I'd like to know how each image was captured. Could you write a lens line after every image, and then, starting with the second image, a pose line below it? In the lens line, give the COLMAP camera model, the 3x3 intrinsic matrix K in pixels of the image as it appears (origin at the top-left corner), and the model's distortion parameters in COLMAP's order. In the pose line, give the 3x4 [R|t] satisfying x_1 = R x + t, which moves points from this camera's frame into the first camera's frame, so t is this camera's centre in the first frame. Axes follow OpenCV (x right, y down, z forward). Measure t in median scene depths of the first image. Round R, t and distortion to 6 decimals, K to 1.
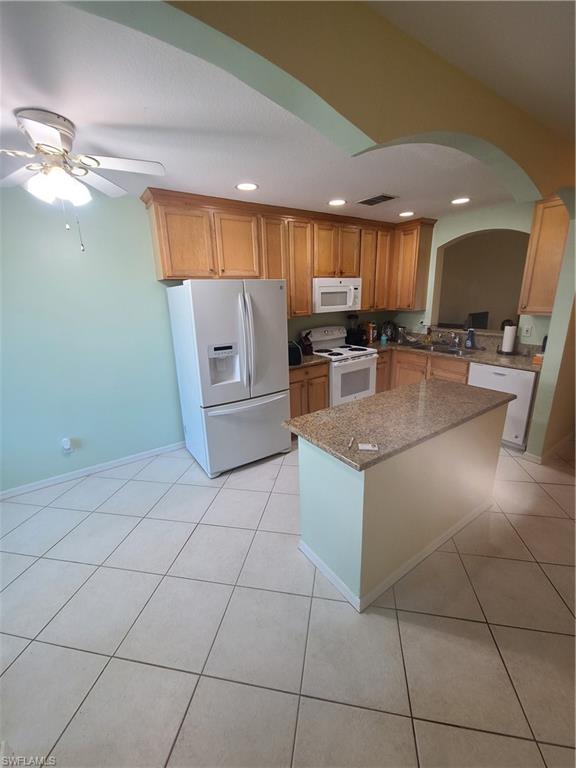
lens RADIAL K [[312.5, 0, 288.9], [0, 312.5, 379.8], [0, 0, 1]] dist [-0.001759, -0.000781]
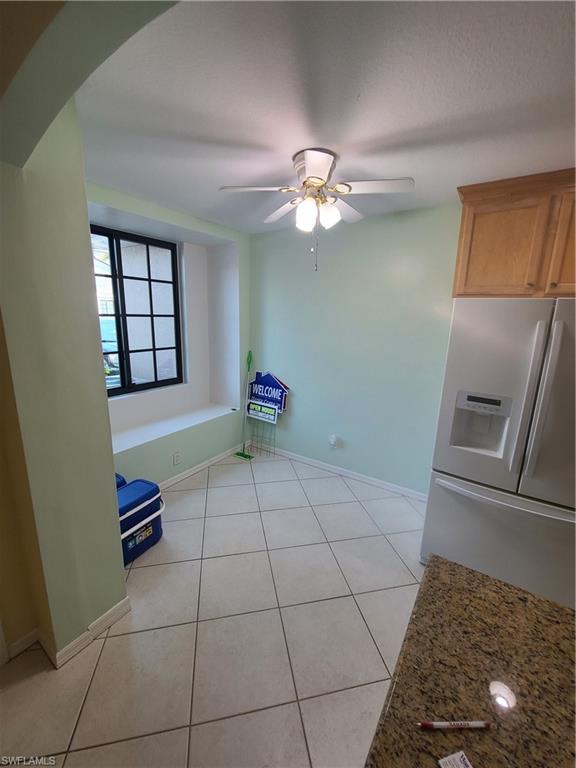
lens RADIAL K [[312.5, 0, 288.9], [0, 312.5, 379.8], [0, 0, 1]] dist [-0.001759, -0.000781]
pose [[0.377355, 0.230099, -0.897027, 0.206274], [-0.285323, 0.950407, 0.123764, -0.101834], [0.881019, 0.209239, 0.424293, 0.332801]]
